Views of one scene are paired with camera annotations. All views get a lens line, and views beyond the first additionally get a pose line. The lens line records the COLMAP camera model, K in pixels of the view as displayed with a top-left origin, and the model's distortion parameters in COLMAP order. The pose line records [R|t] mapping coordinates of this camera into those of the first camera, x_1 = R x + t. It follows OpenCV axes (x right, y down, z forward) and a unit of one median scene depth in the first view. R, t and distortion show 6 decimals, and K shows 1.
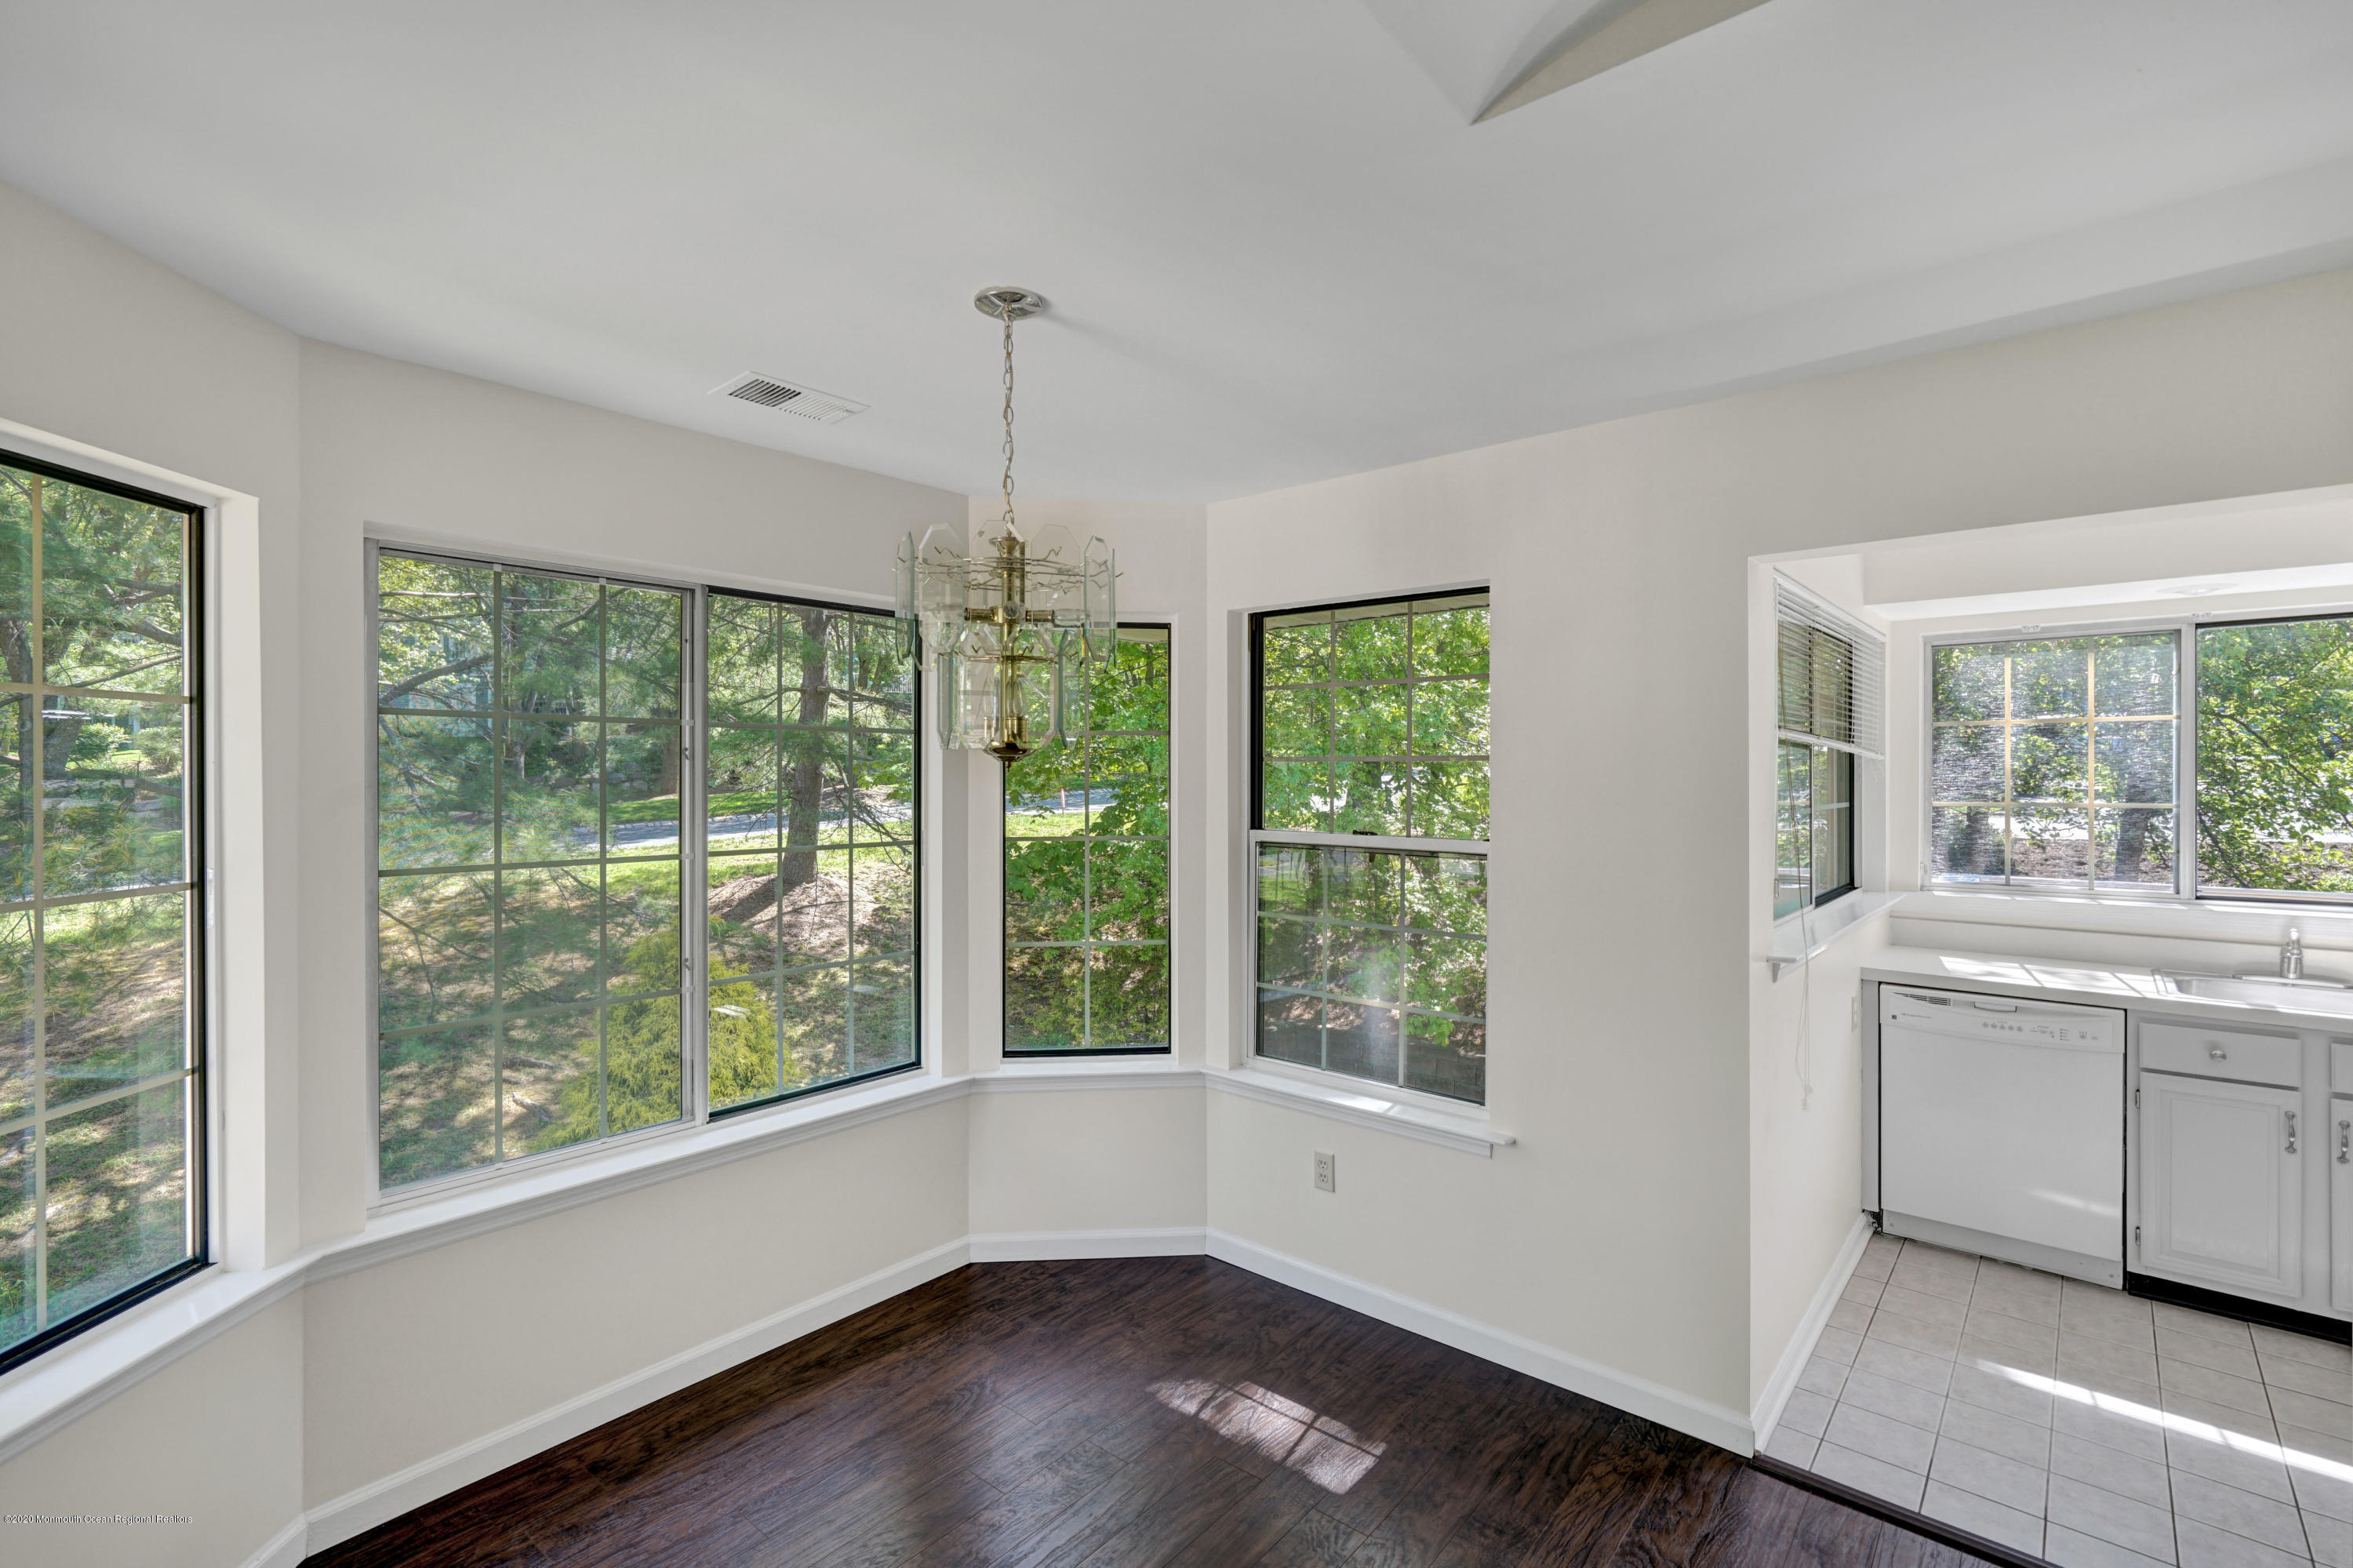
lens RADIAL K [[1073.1, 0, 1181.7], [0, 1073.1, 777.5], [0, 0, 1]] dist [-0.002307, 0.000409]
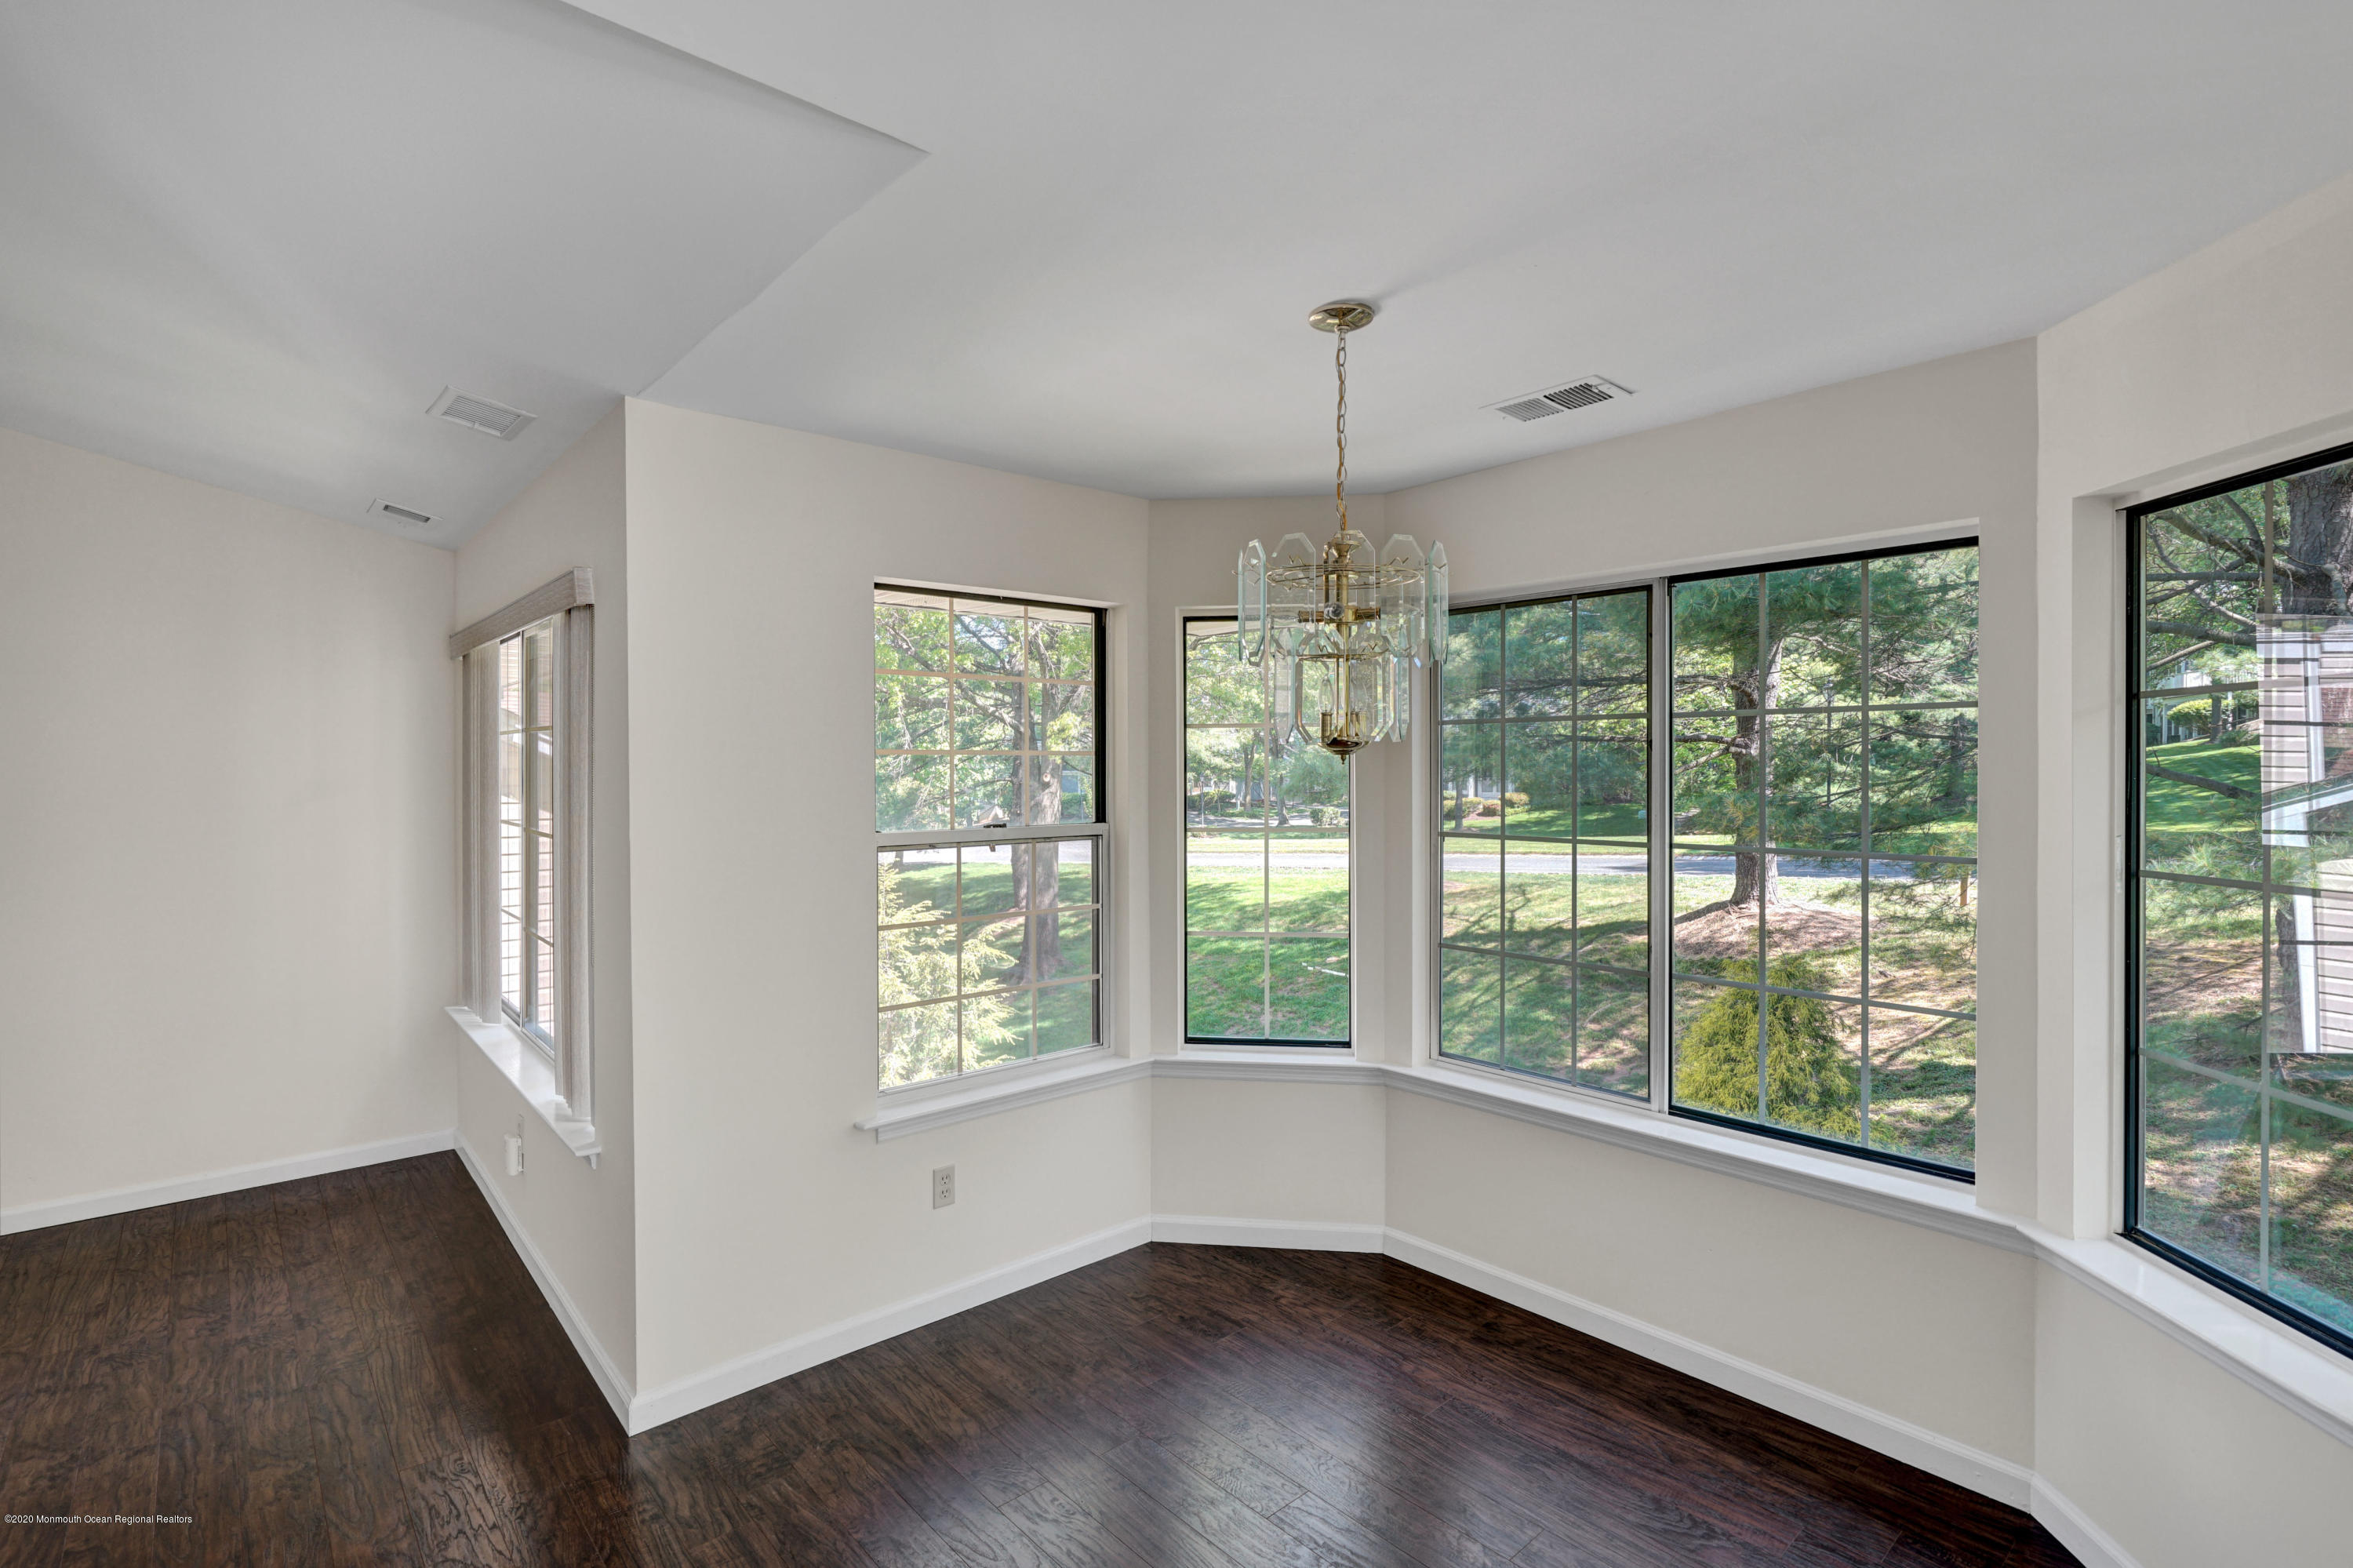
lens RADIAL K [[1106.3, 0, 1152.4], [0, 1106.3, 776.1], [0, 0, 1]] dist [-0.001942, 0.000012]
pose [[-0.161323, 0.009495, -0.986856, 0.551551], [0.000462, 0.999954, 0.009545, -0.003262], [0.986902, 0.001084, -0.161320, 0.584891]]
